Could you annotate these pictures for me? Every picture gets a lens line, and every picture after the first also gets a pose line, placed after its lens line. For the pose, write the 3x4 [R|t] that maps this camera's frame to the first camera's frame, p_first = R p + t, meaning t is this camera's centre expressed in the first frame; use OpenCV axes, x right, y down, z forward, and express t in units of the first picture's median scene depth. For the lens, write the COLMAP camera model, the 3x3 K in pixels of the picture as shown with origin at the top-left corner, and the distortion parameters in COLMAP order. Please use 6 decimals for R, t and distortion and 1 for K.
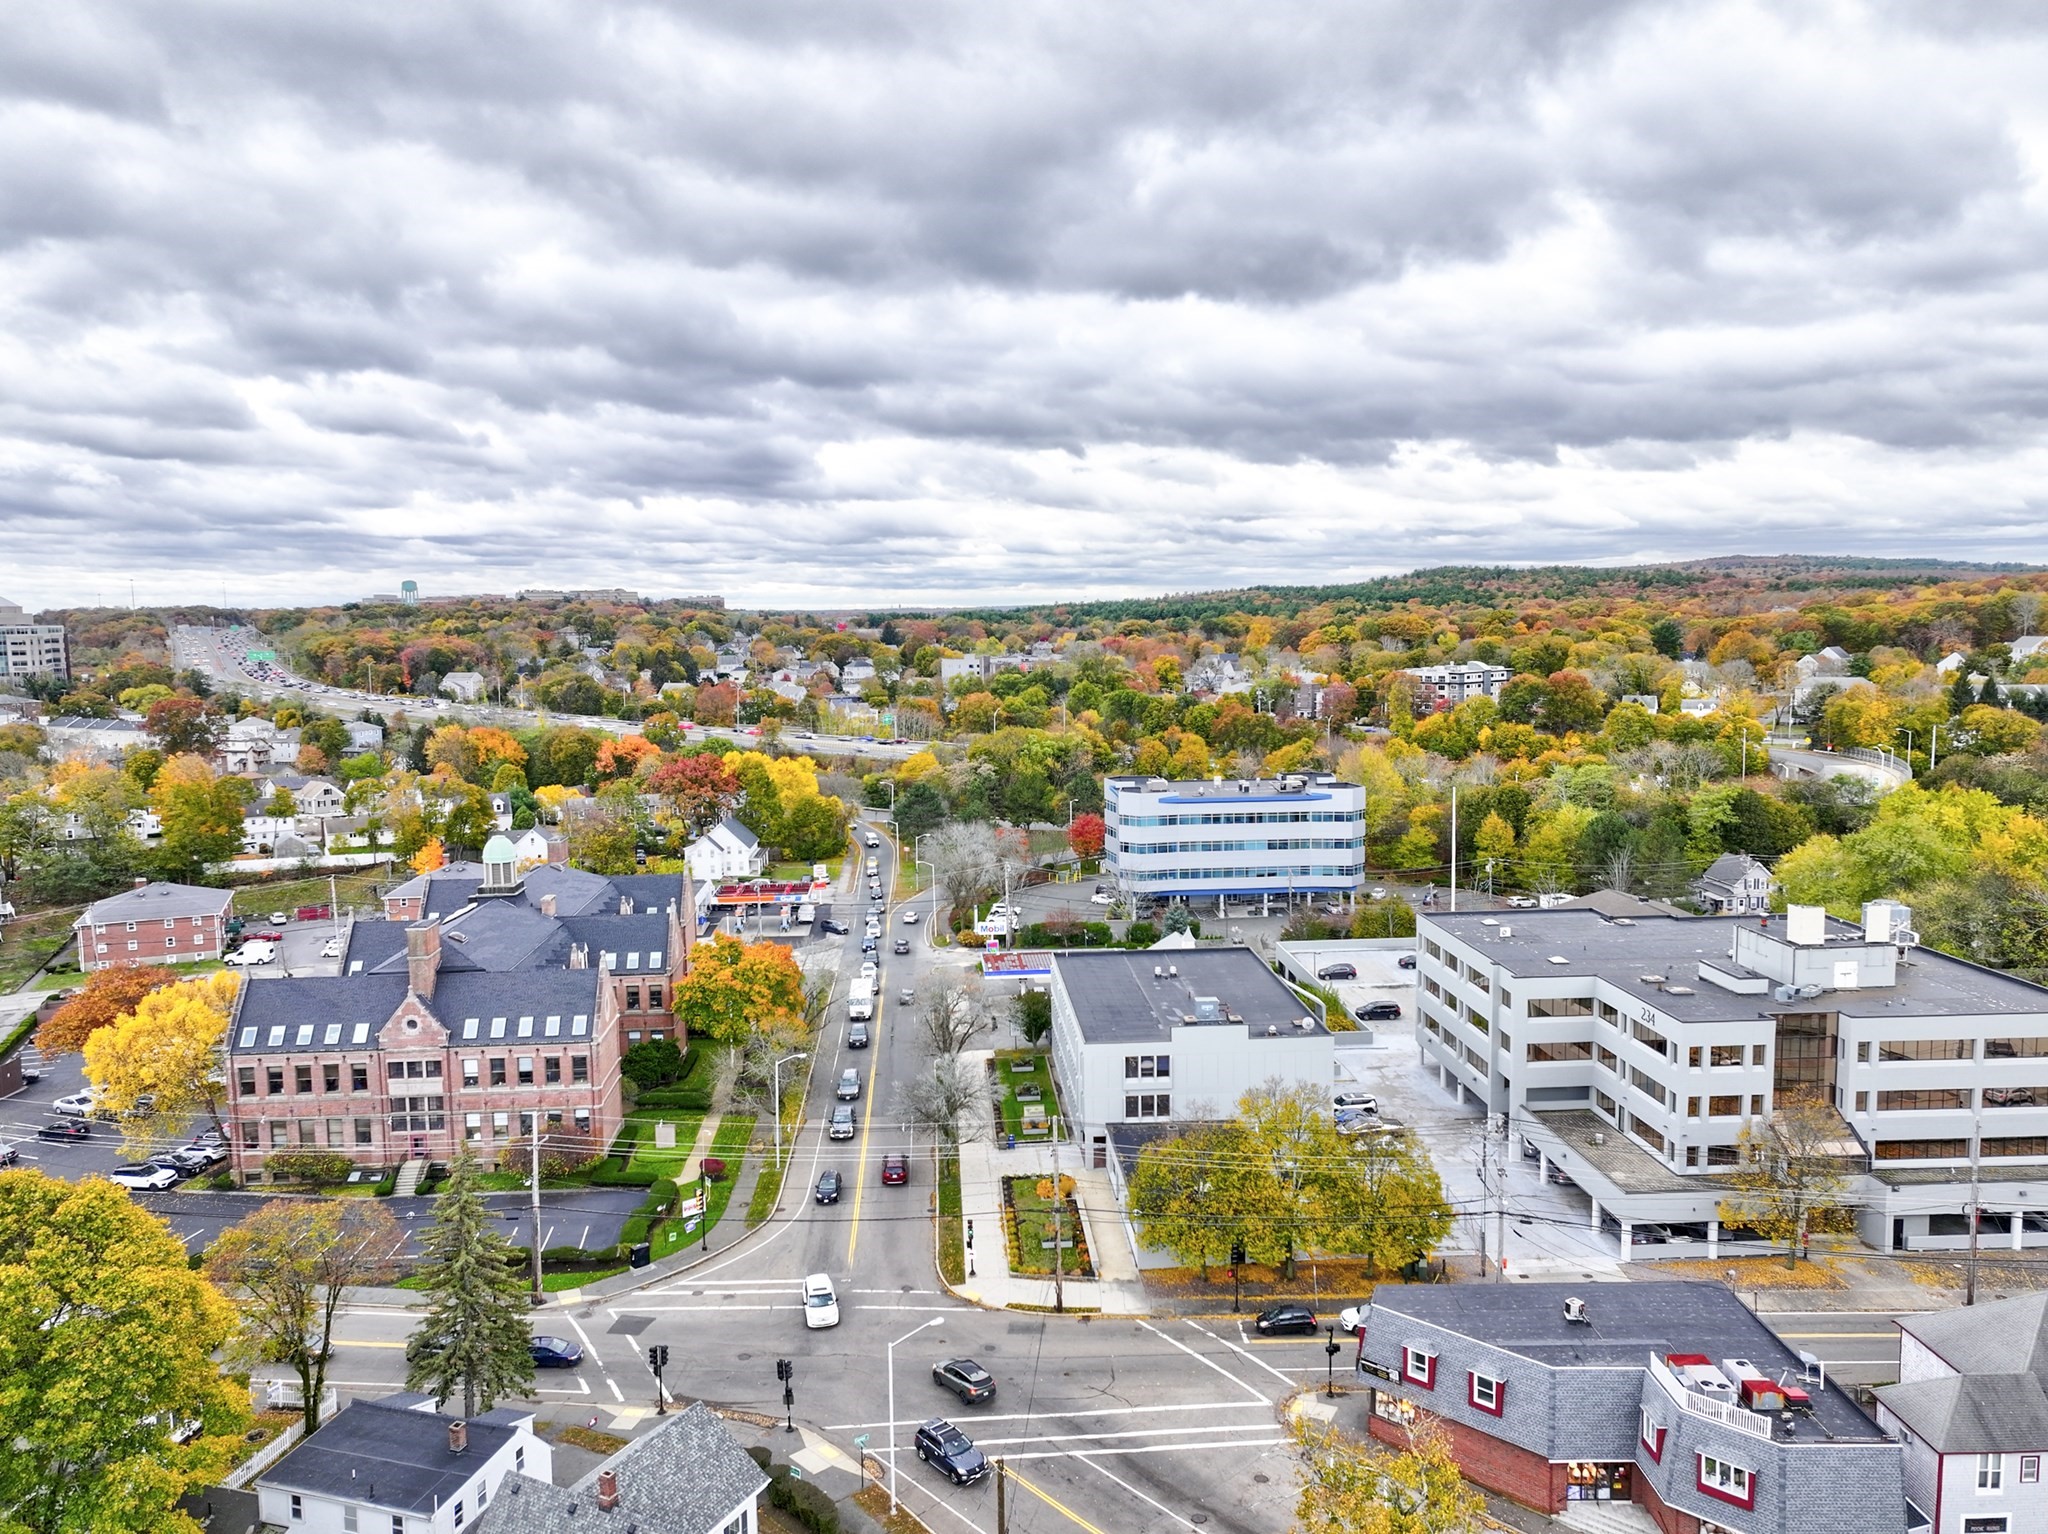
lens RADIAL K [[1483.9, 0, 1023.1], [0, 1483.9, 761.0], [0, 0, 1]] dist [0.052624, 0.011126]
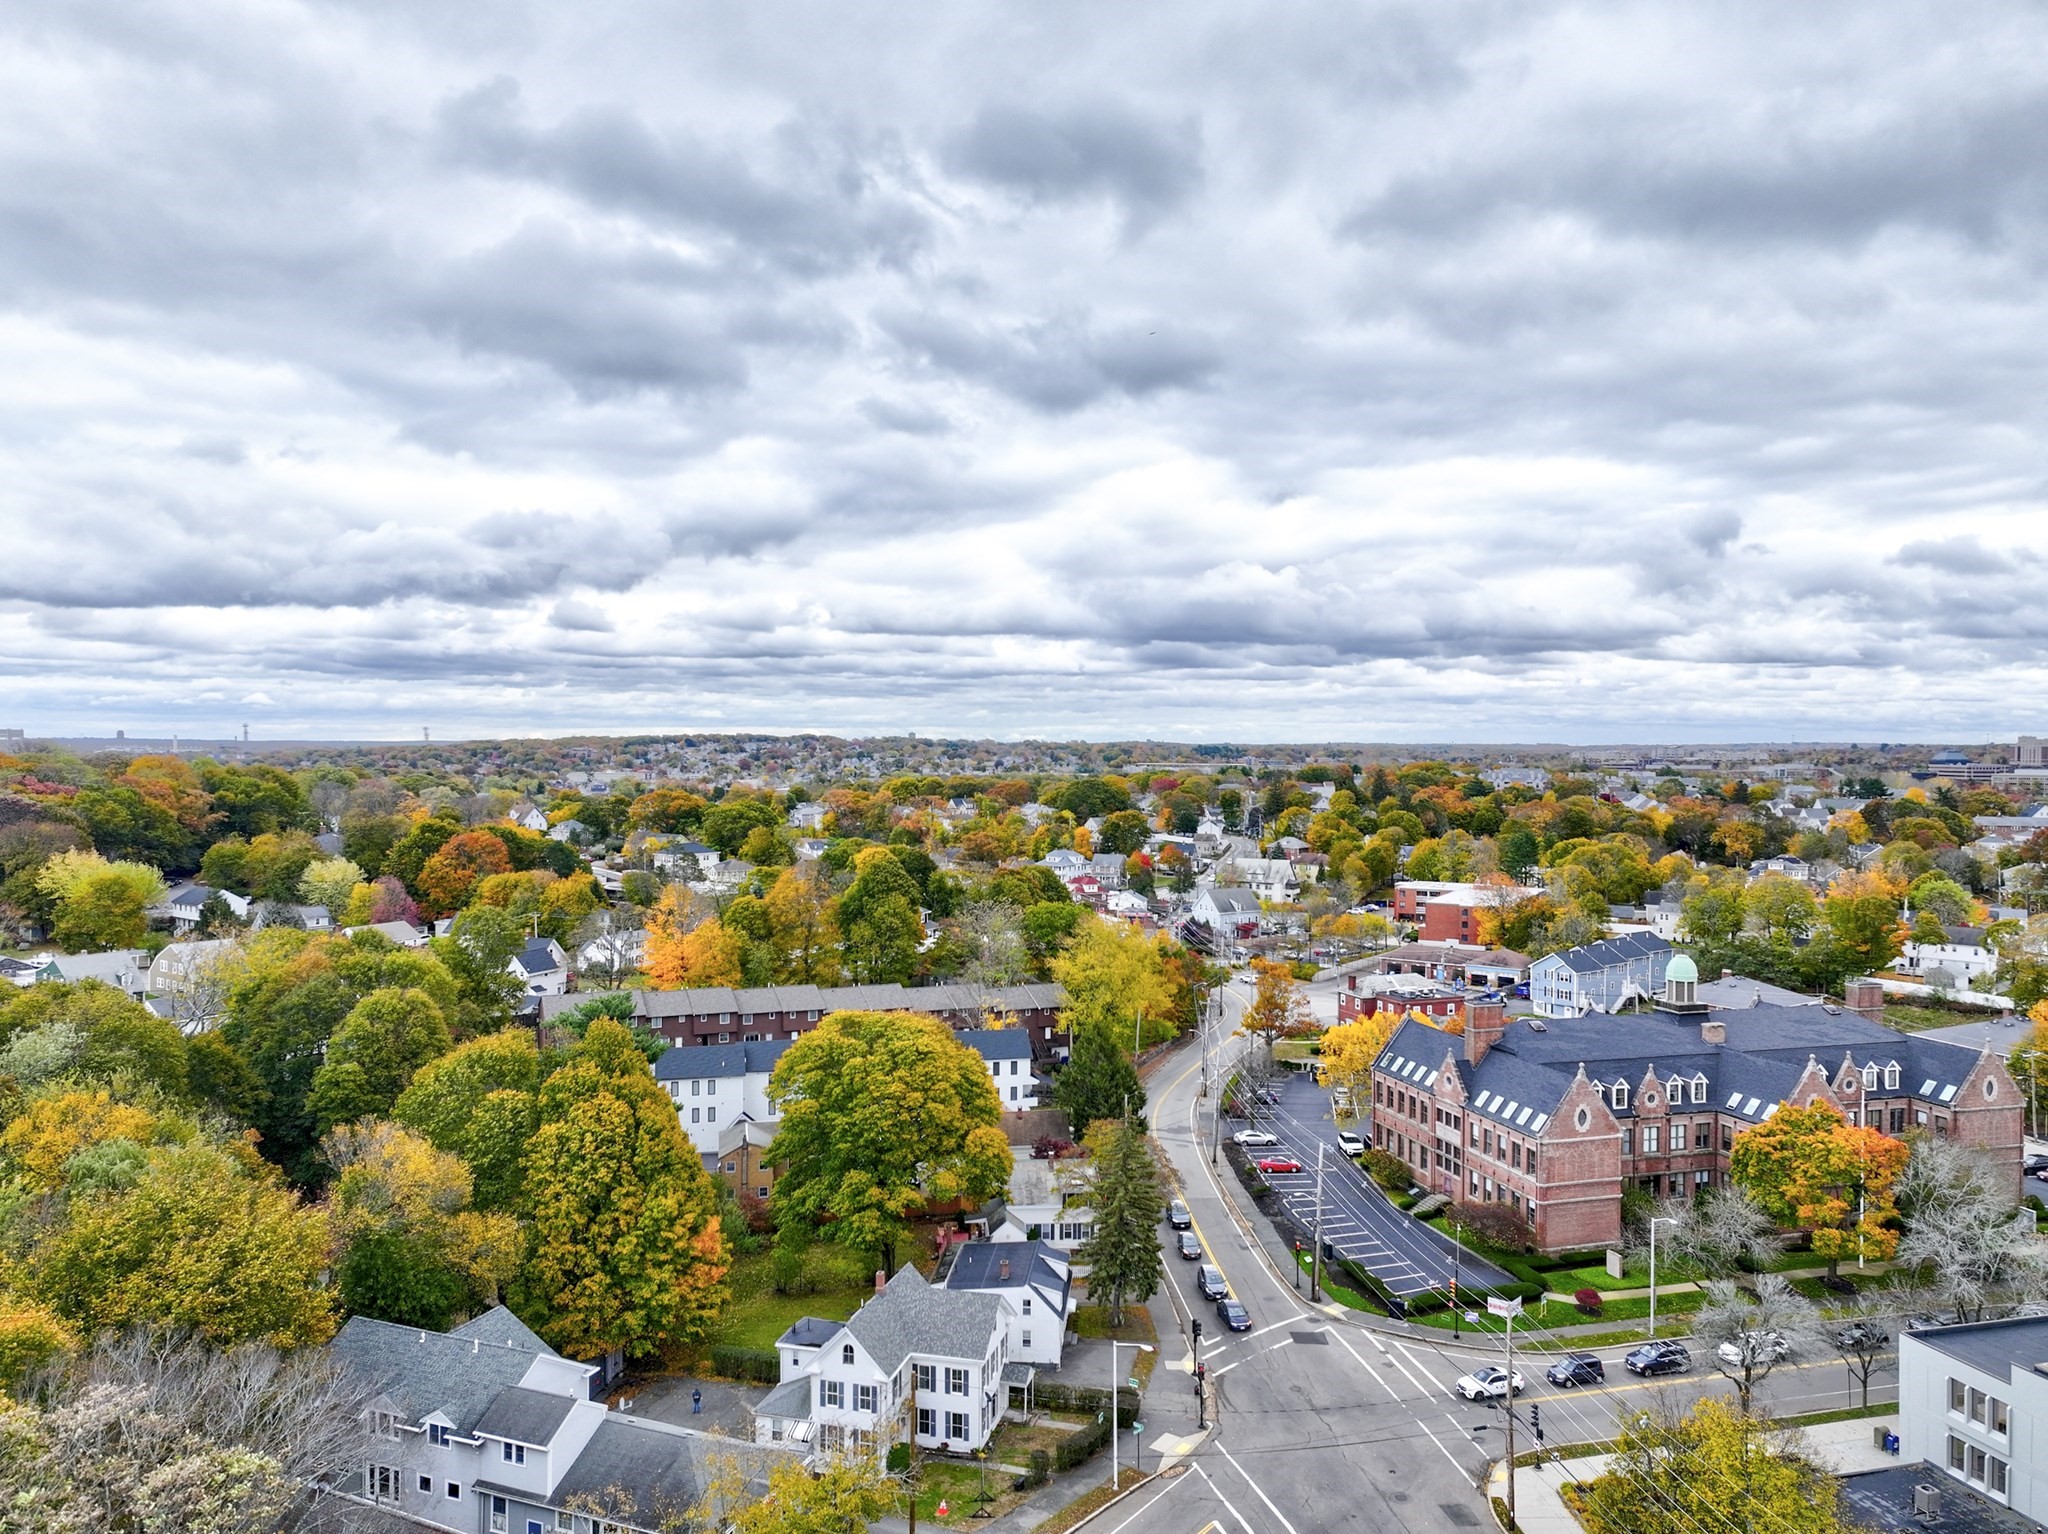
lens RADIAL K [[1440.5, 0, 1024.0], [0, 1440.5, 767.0], [0, 0, 1]] dist [0.056669, 0.003944]
pose [[0.218092, 0.027455, -0.975542, 0.644547], [-0.104445, 0.994520, 0.004639, -0.043689], [0.970323, 0.100879, 0.219765, 0.389094]]
